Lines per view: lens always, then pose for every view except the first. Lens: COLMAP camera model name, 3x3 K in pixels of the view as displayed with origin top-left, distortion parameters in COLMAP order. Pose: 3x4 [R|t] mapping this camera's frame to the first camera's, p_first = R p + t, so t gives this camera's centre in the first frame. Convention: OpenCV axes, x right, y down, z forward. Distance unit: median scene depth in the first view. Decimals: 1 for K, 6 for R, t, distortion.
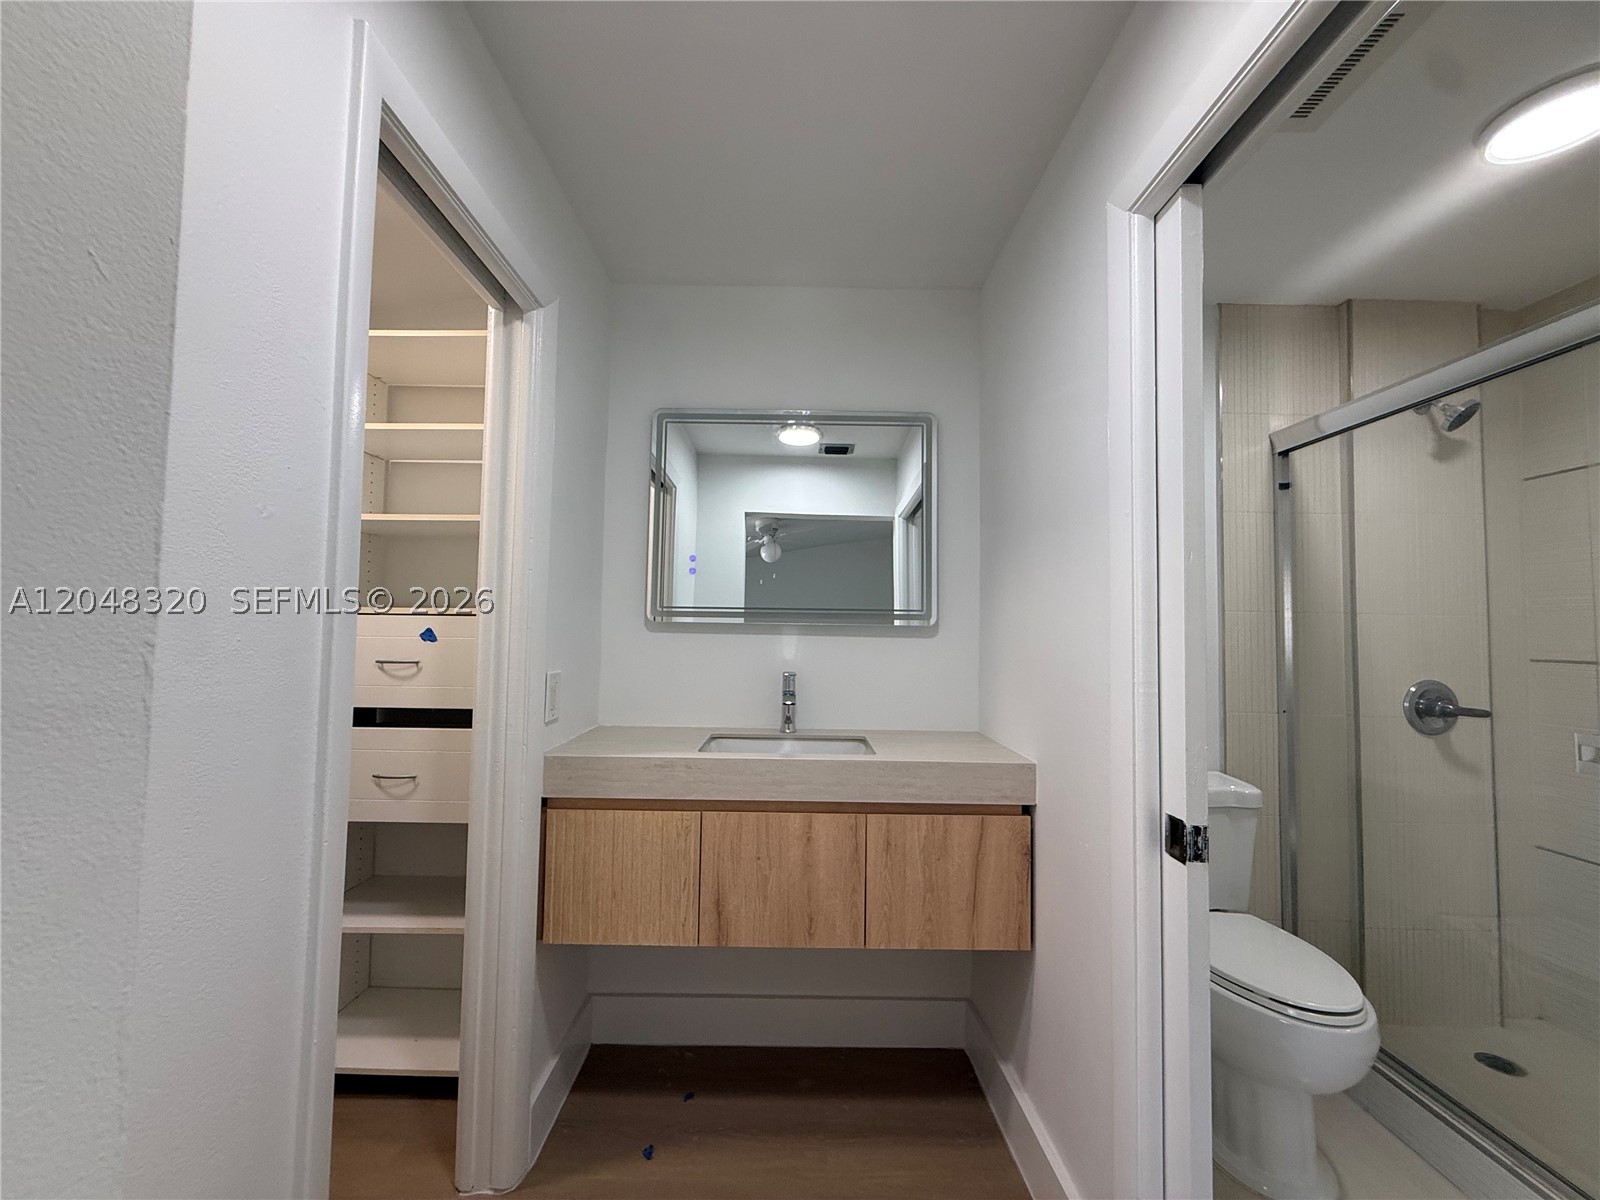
lens RADIAL K [[639.8, 0, 794.3], [0, 639.8, 601.2], [0, 0, 1]] dist [-0.000248, -0.000219]
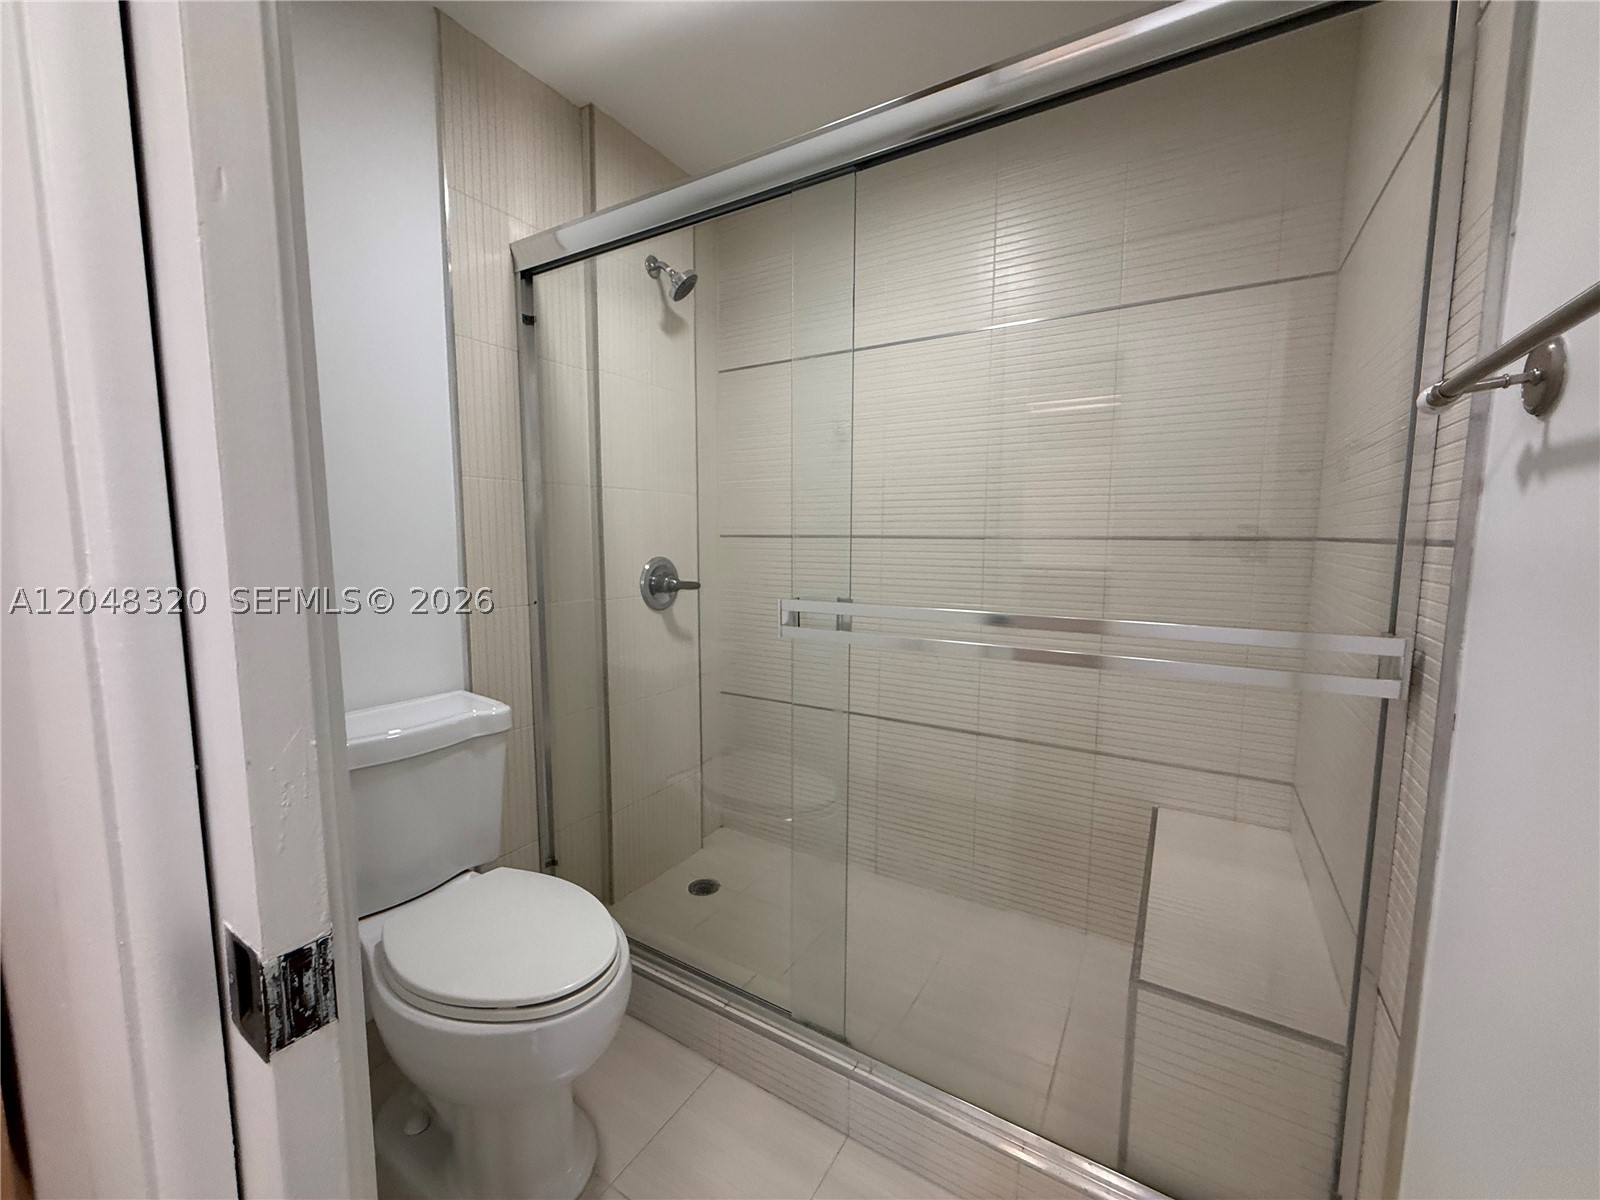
lens RADIAL K [[639.8, 0, 794.3], [0, 639.8, 601.2], [0, 0, 1]] dist [-0.000248, -0.000219]
pose [[0.525429, -0.104728, 0.844367, 0.247787], [-0.032593, 0.989190, 0.142972, 0.041802], [-0.850213, -0.102643, 0.516336, 0.292757]]
